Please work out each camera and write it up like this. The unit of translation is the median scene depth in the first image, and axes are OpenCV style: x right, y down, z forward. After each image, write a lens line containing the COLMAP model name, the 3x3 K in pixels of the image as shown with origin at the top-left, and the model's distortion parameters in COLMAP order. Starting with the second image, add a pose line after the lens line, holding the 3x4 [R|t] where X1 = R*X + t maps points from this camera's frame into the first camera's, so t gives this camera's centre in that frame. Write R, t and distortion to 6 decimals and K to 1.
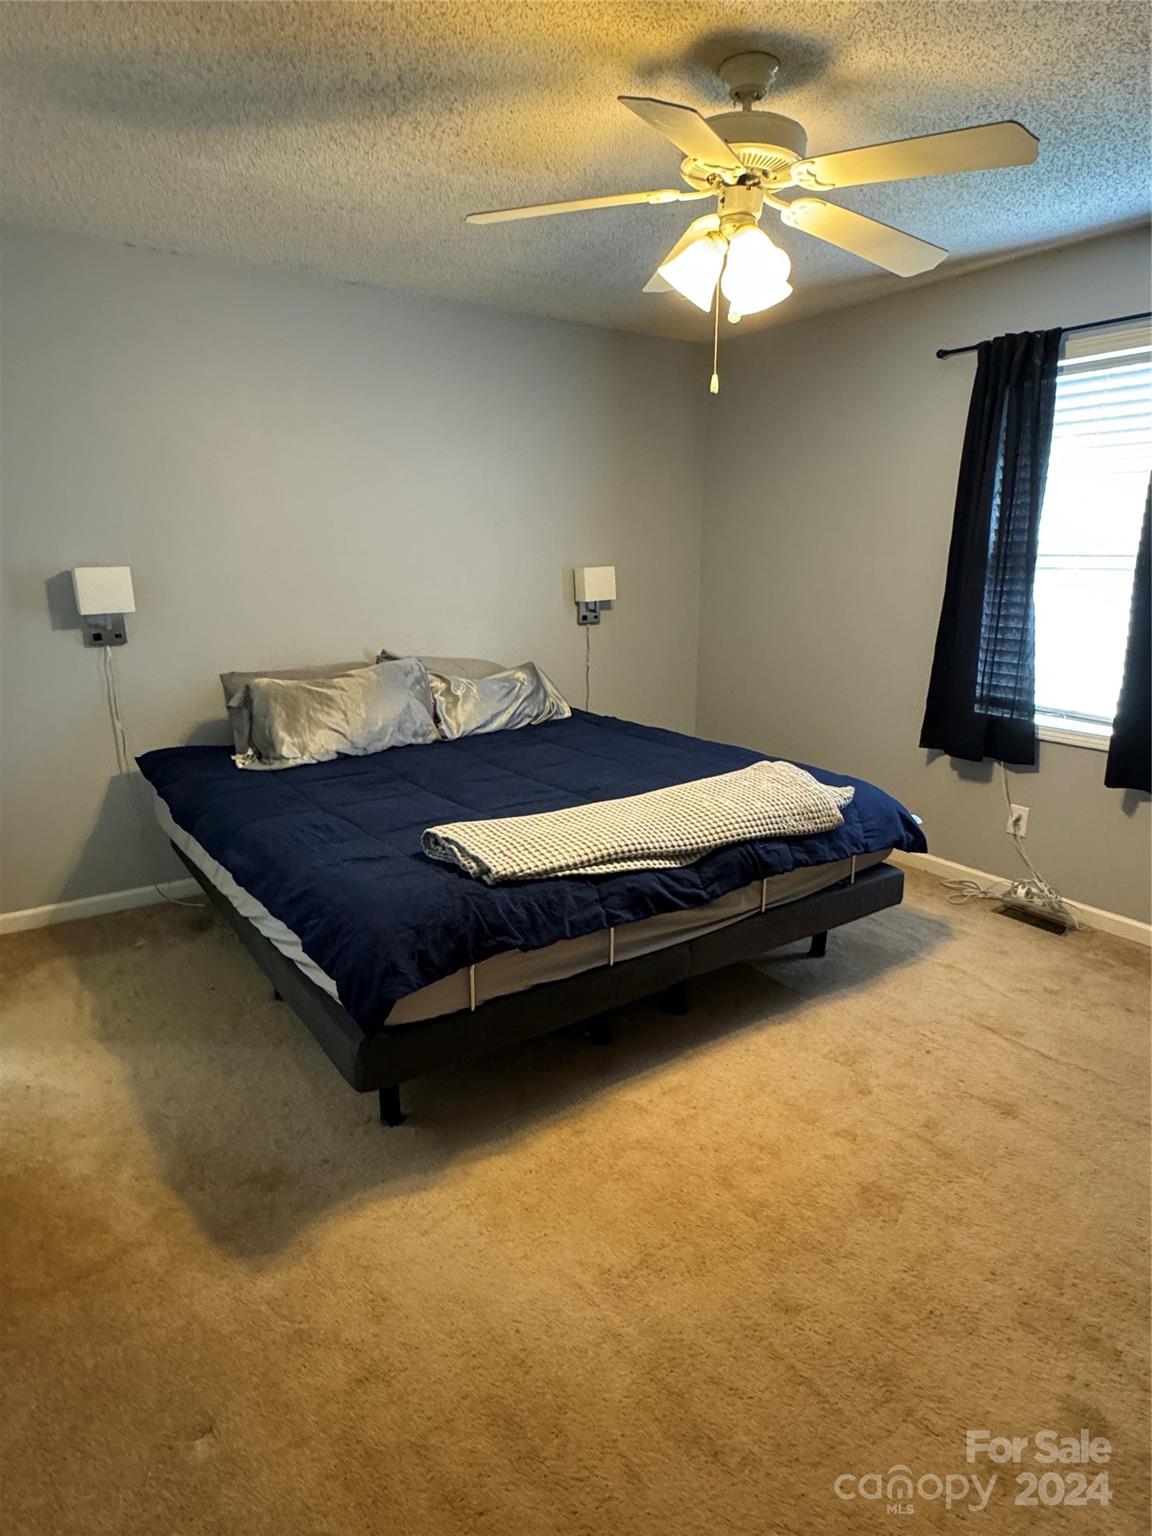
lens RADIAL K [[886.5, 0, 574.6], [0, 886.5, 769.0], [0, 0, 1]] dist [0.001834, 0.000375]
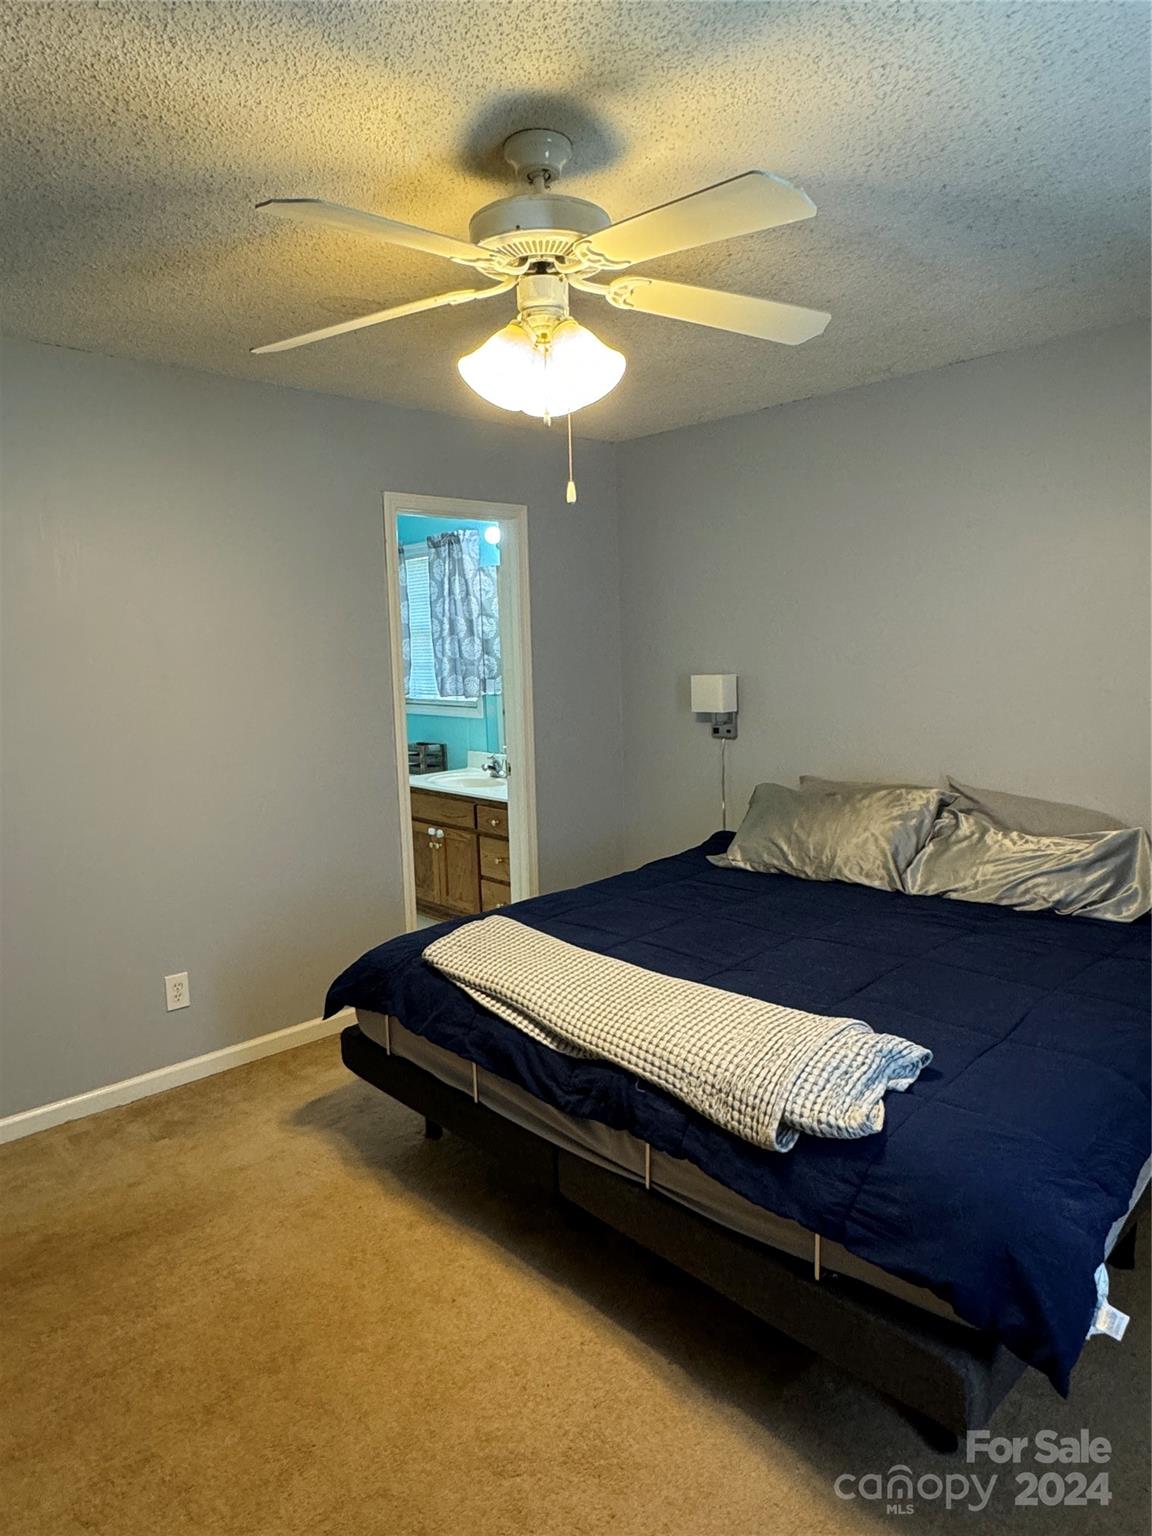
lens RADIAL K [[951.5, 0, 574.9], [0, 951.5, 767.3], [0, 0, 1]] dist [0.001278, -0.000117]
pose [[0.145653, 0.122907, -0.981671, 0.988763], [-0.215760, 0.972316, 0.089723, -0.239308], [0.965522, 0.198737, 0.168139, 0.825102]]
